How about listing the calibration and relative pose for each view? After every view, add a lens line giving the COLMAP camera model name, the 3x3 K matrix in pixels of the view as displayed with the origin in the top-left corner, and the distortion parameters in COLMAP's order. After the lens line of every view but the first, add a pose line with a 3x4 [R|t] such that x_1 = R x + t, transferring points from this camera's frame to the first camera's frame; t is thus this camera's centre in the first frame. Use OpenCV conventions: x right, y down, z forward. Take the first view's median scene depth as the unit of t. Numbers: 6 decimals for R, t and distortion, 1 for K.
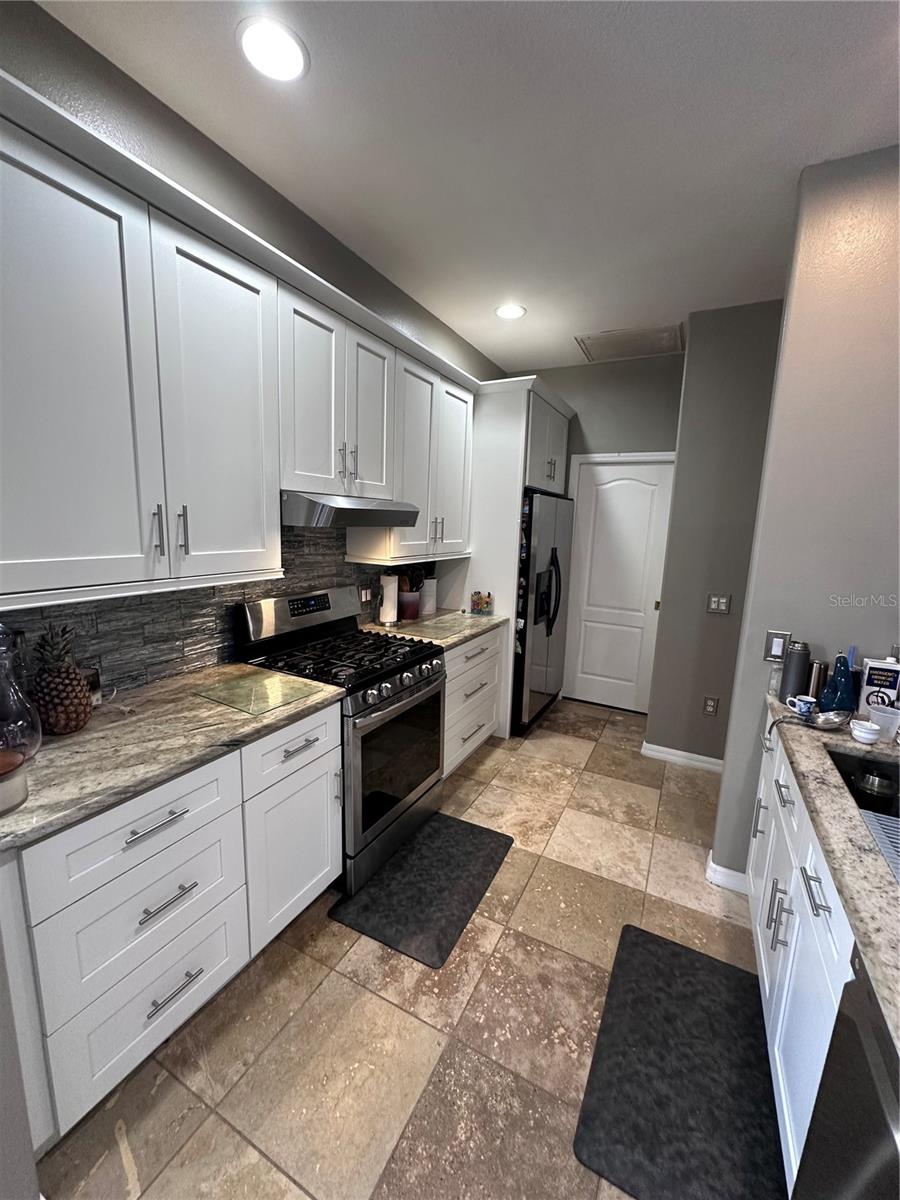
lens RADIAL K [[475.5, 0, 448.6], [0, 475.5, 602.5], [0, 0, 1]] dist [-0.002552, 0.000603]
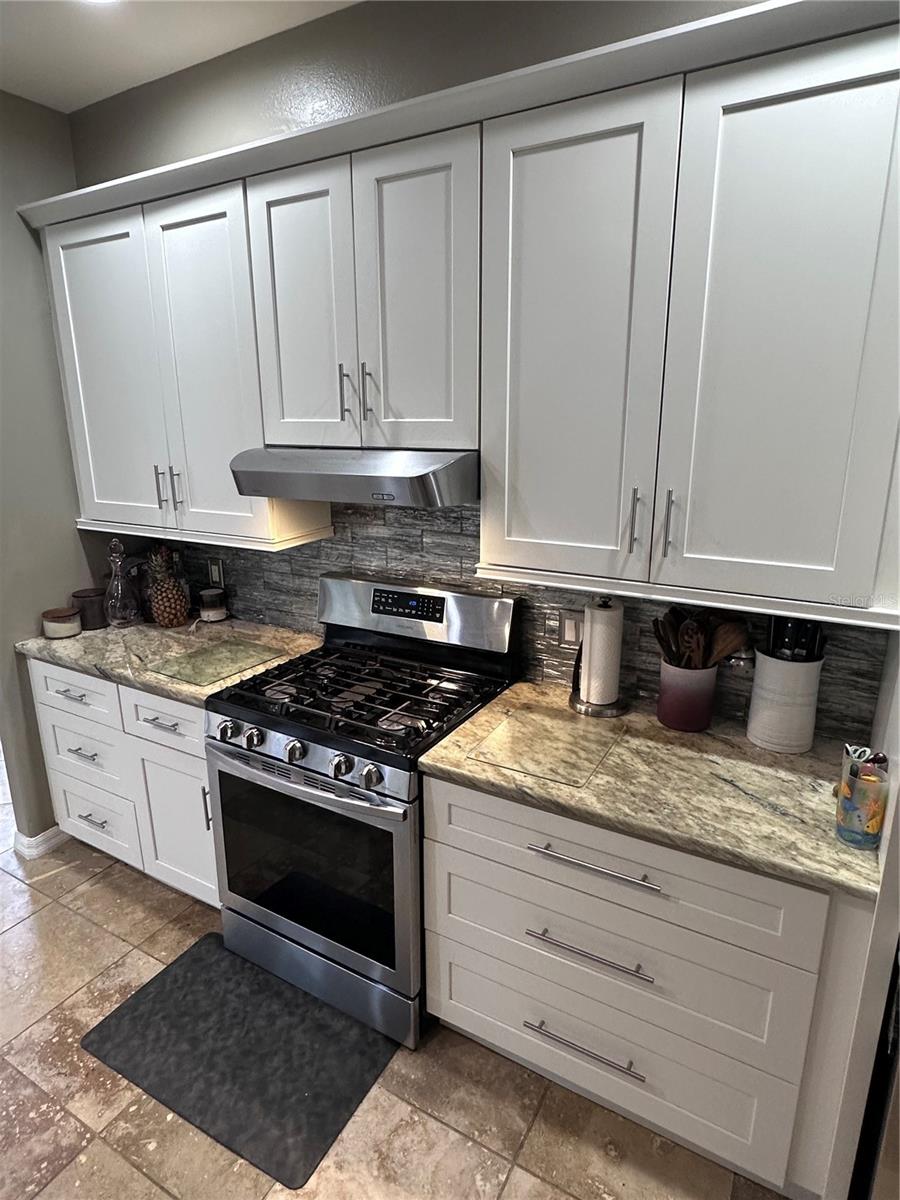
lens RADIAL K [[696.2, 0, 446.7], [0, 696.2, 595.3], [0, 0, 1]] dist [-0.004102, -0.001990]
pose [[-0.041334, 0.228898, -0.972572, 0.904482], [-0.160837, 0.959185, 0.232583, -0.337304], [0.986115, 0.166039, -0.002832, 1.440166]]
